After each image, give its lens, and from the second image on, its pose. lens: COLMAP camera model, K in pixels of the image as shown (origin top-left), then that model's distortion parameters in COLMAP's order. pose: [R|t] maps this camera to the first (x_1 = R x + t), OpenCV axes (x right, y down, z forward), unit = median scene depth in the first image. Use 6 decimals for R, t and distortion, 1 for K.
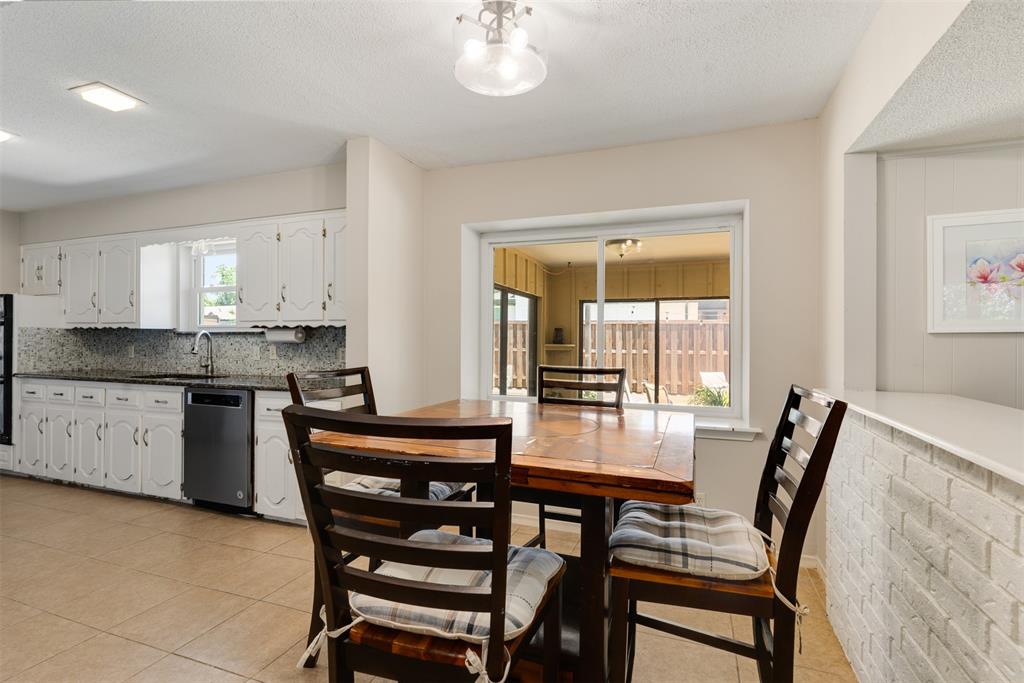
lens RADIAL K [[502.4, 0, 536.2], [0, 502.4, 338.9], [0, 0, 1]] dist [0.005438, 0.001536]
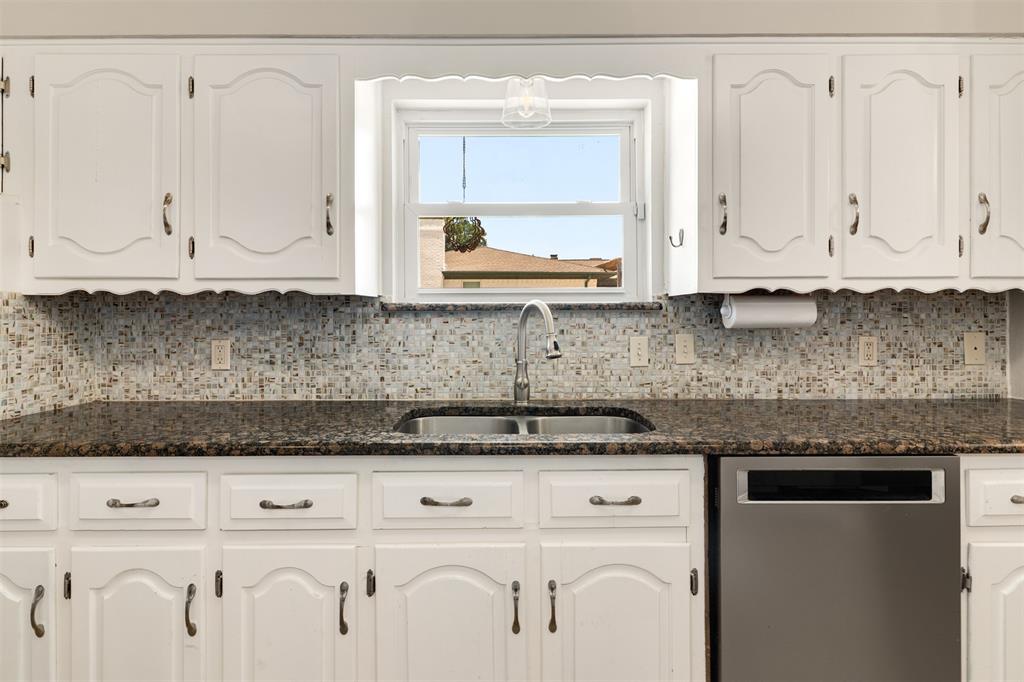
lens RADIAL K [[502.4, 0, 526.7], [0, 502.4, 319.2], [0, 0, 1]] dist [0.005438, 0.001536]
pose [[0.931349, -0.007385, 0.364054, -0.845654], [0.005610, 0.999967, 0.005935, -0.003610], [-0.364086, -0.003486, 0.931359, 0.635423]]
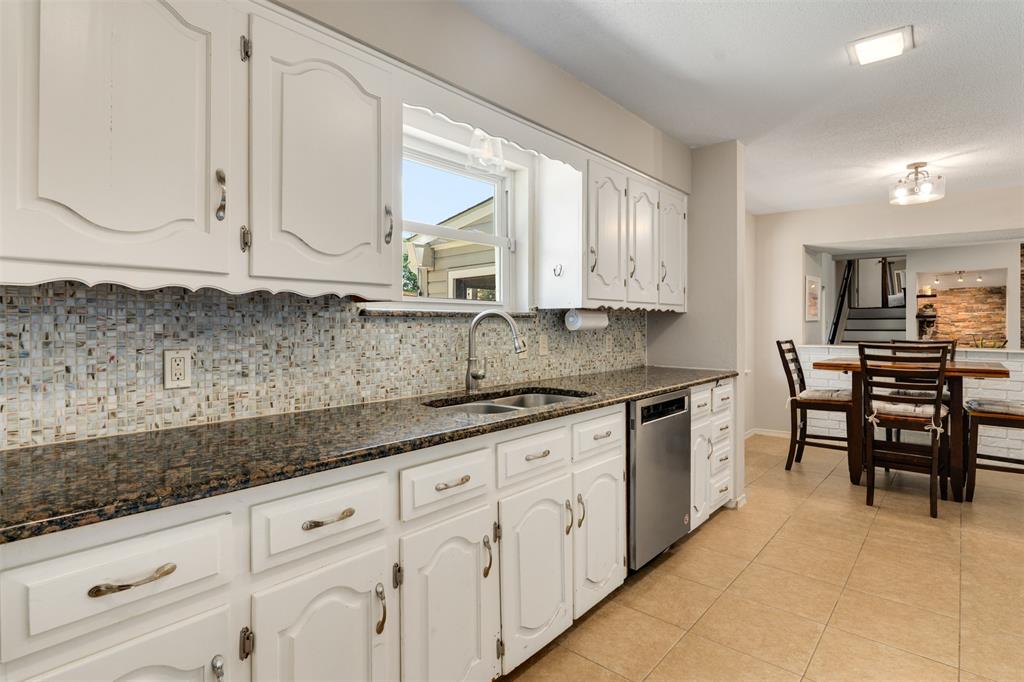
lens RADIAL K [[502.4, 0, 520.3], [0, 502.4, 330.0], [0, 0, 1]] dist [0.005438, 0.001536]
pose [[0.351240, -0.014857, 0.936167, -1.193098], [0.000348, 0.999876, 0.015737, -0.003656], [-0.936285, -0.005202, 0.351202, 0.809332]]
